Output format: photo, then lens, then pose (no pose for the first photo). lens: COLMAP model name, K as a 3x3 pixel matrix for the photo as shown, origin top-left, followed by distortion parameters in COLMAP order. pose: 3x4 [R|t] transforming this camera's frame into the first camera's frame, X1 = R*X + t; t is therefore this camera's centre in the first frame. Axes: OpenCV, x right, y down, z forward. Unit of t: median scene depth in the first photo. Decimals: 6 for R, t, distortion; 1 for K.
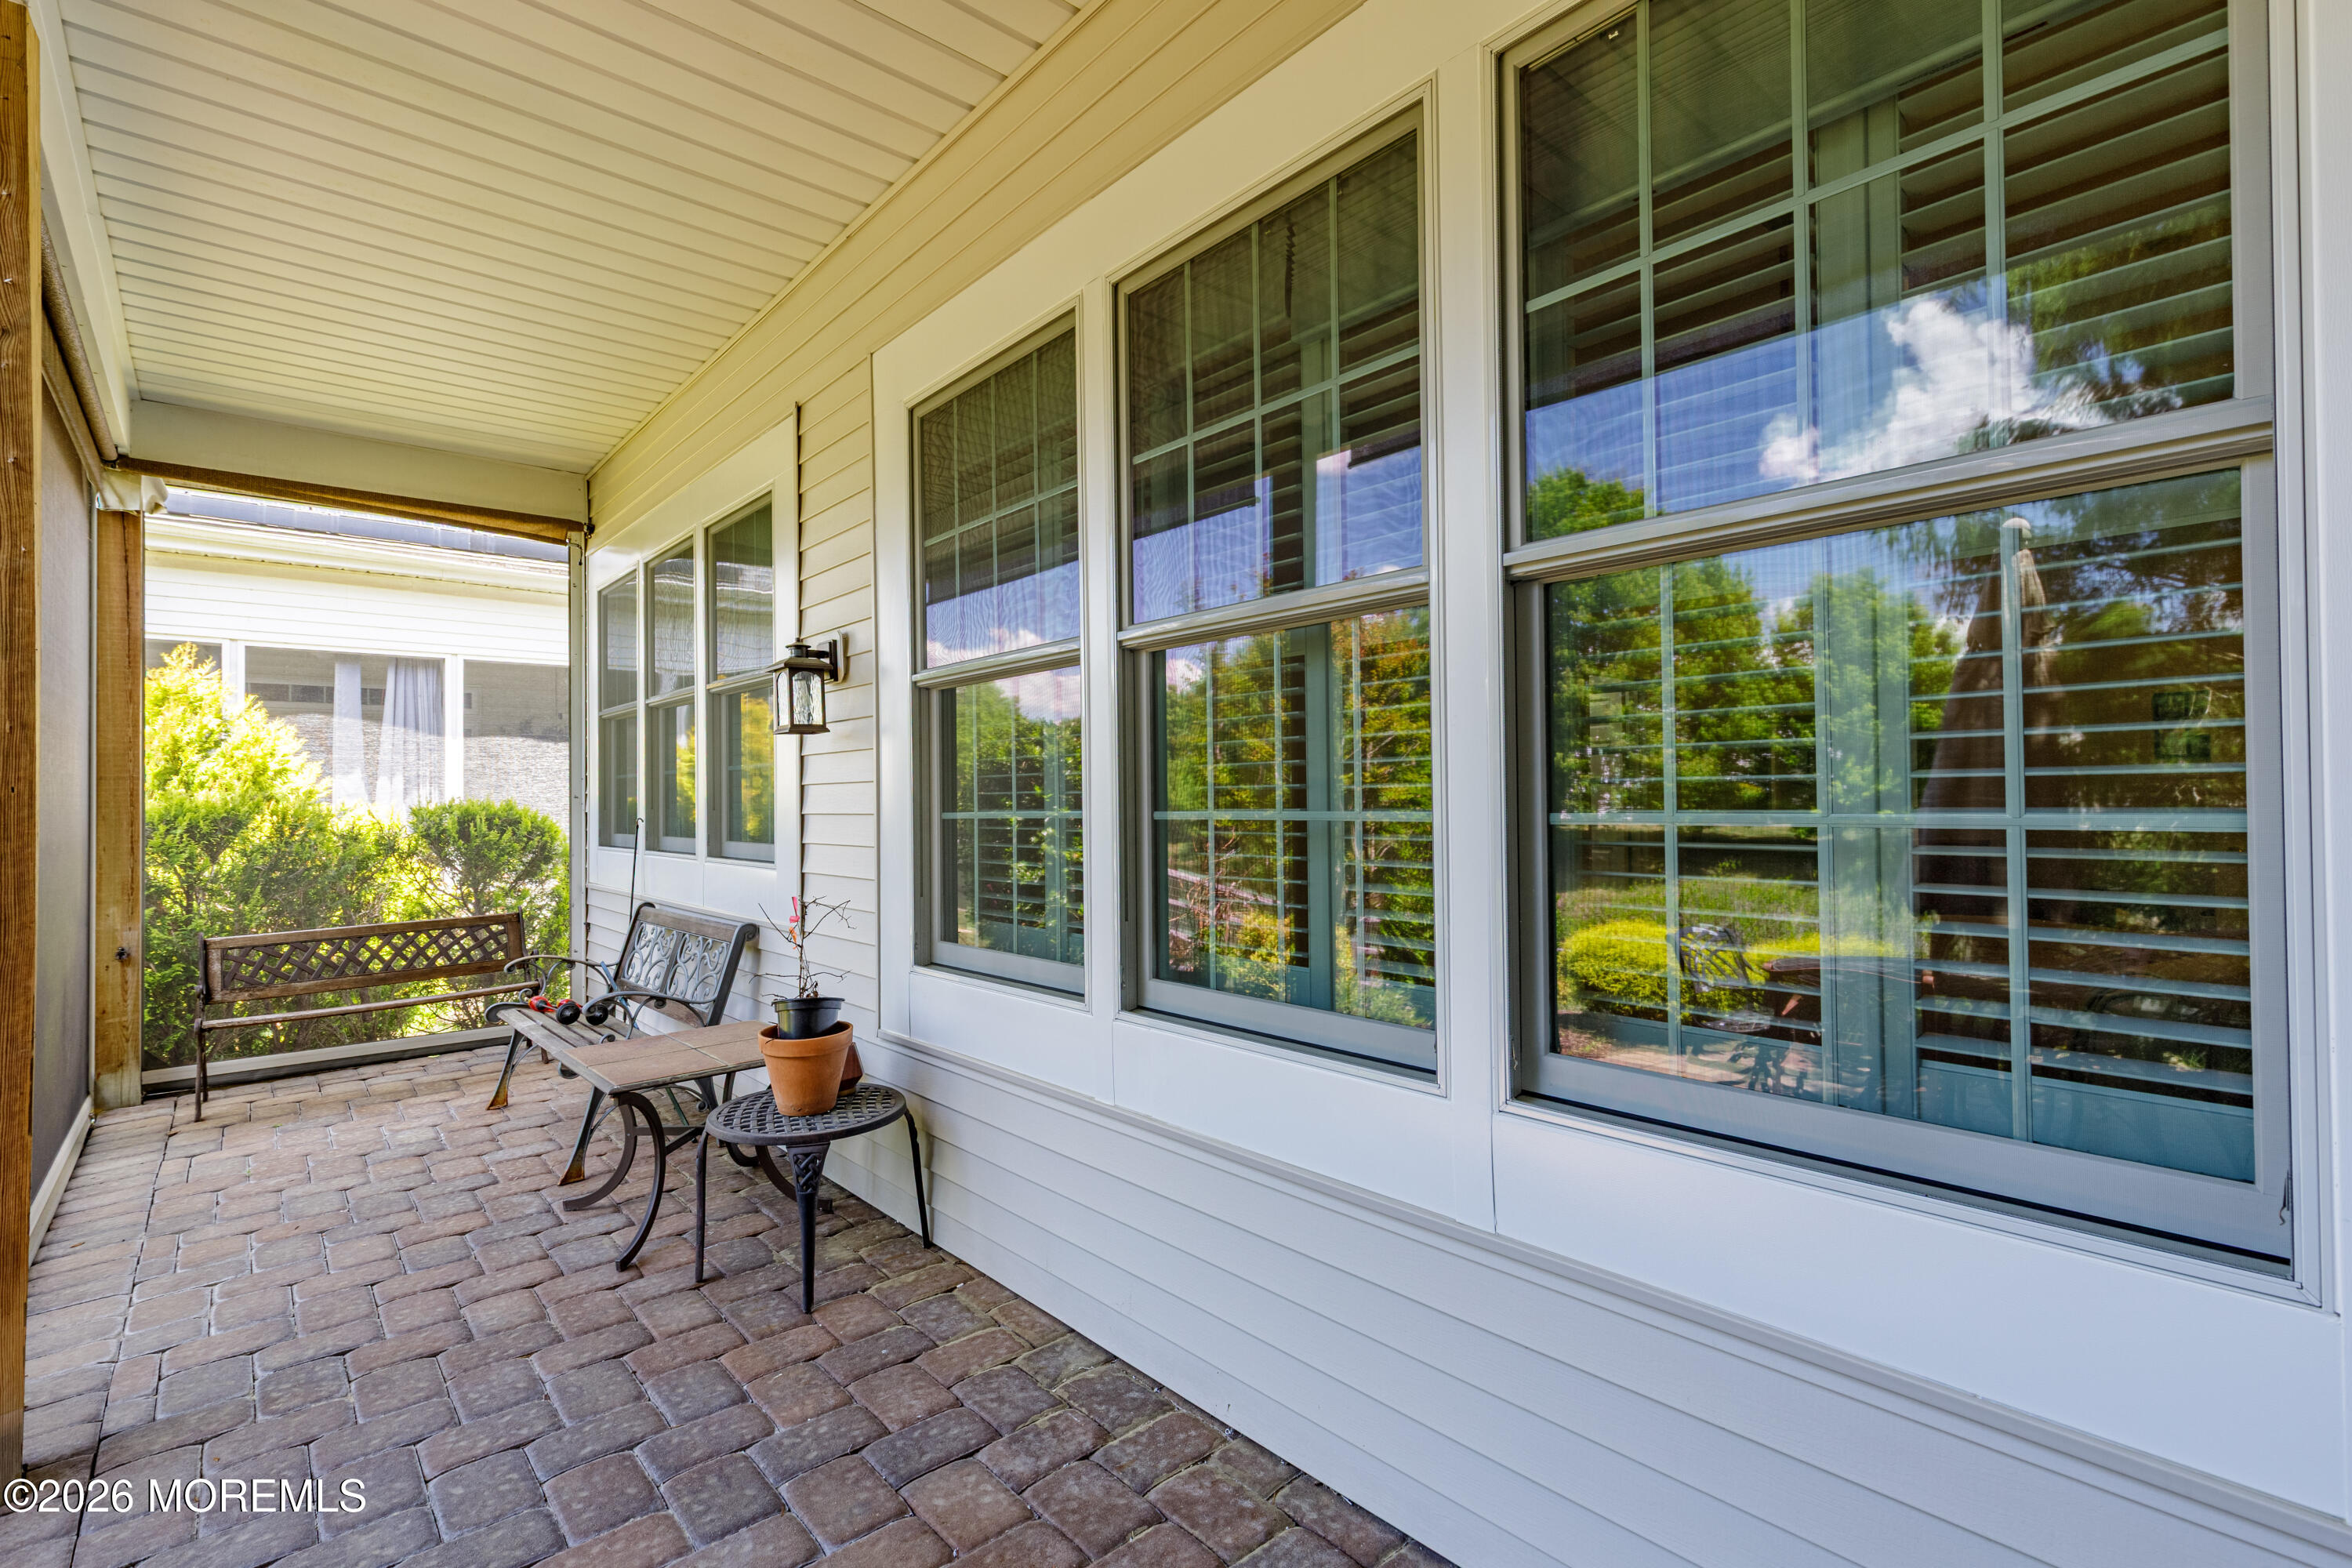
lens RADIAL K [[1064.3, 0, 1163.1], [0, 1064.3, 787.9], [0, 0, 1]] dist [0.009903, -0.001656]
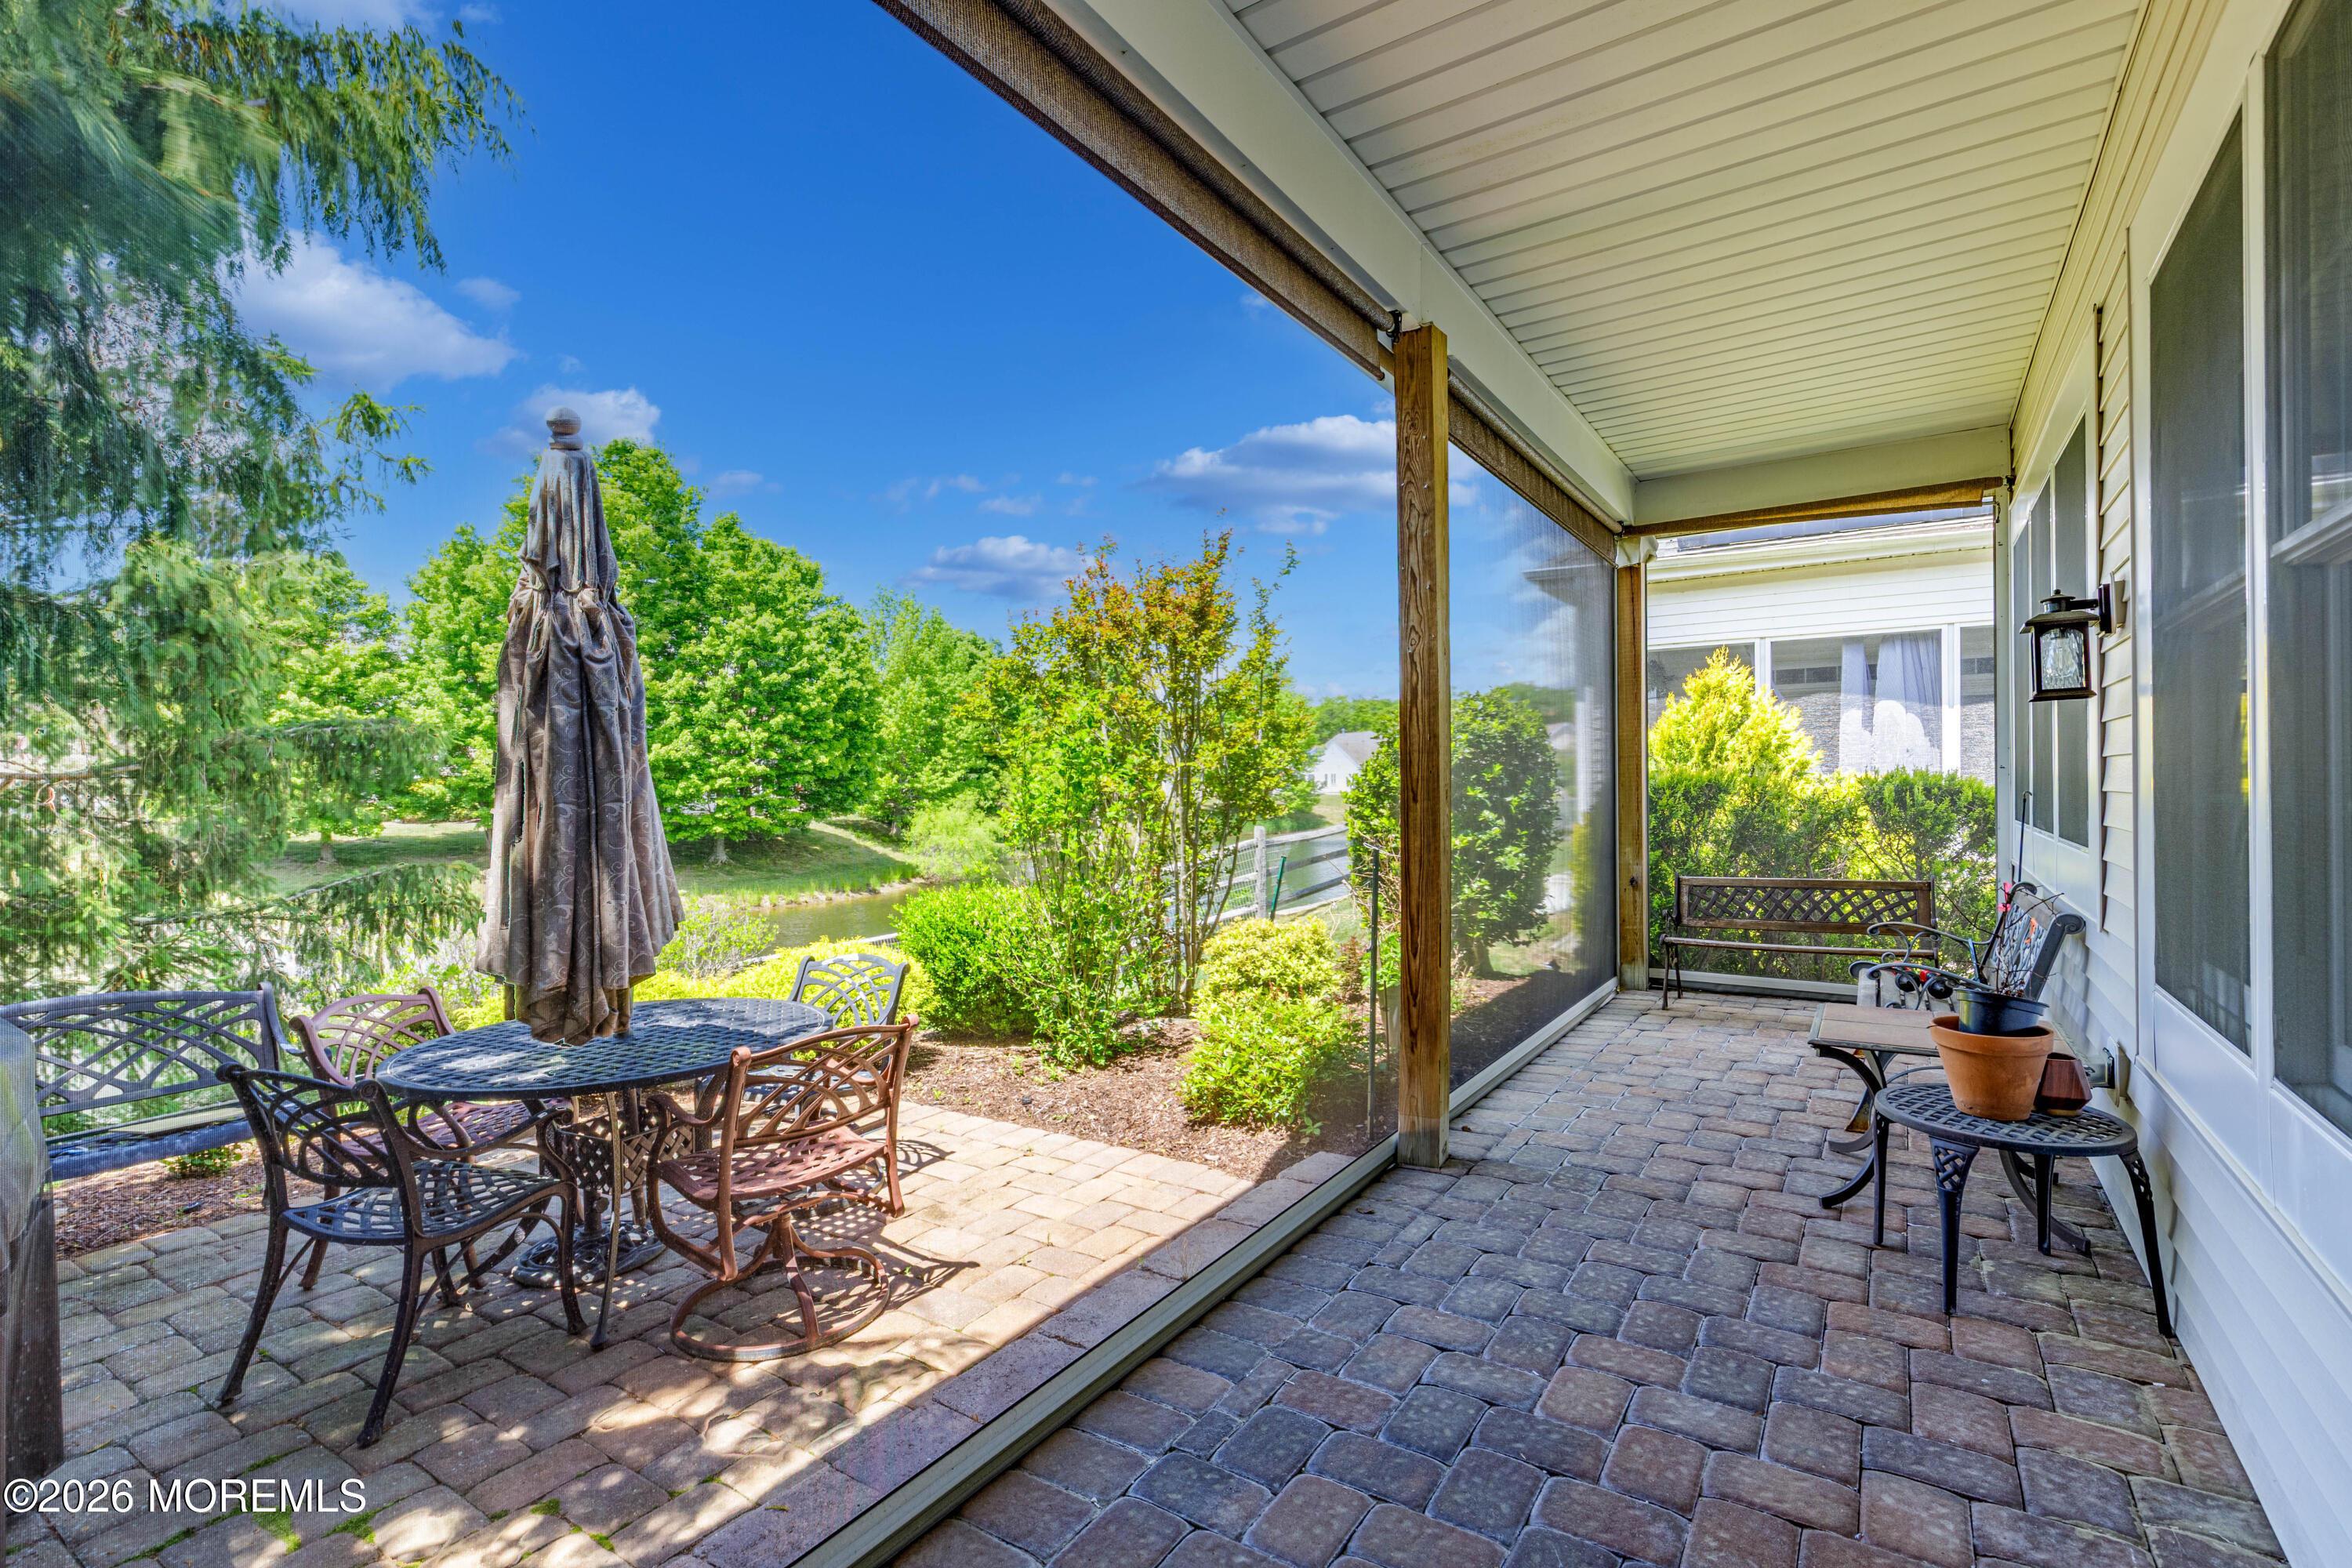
lens RADIAL K [[1064.3, 0, 1183.6], [0, 1064.3, 785.9], [0, 0, 1]] dist [0.009903, -0.001656]
pose [[0.279193, 0.012144, -0.960158, 0.203597], [0.017551, 0.999688, 0.017747, -0.005558], [0.960075, -0.021807, 0.278893, 0.044645]]
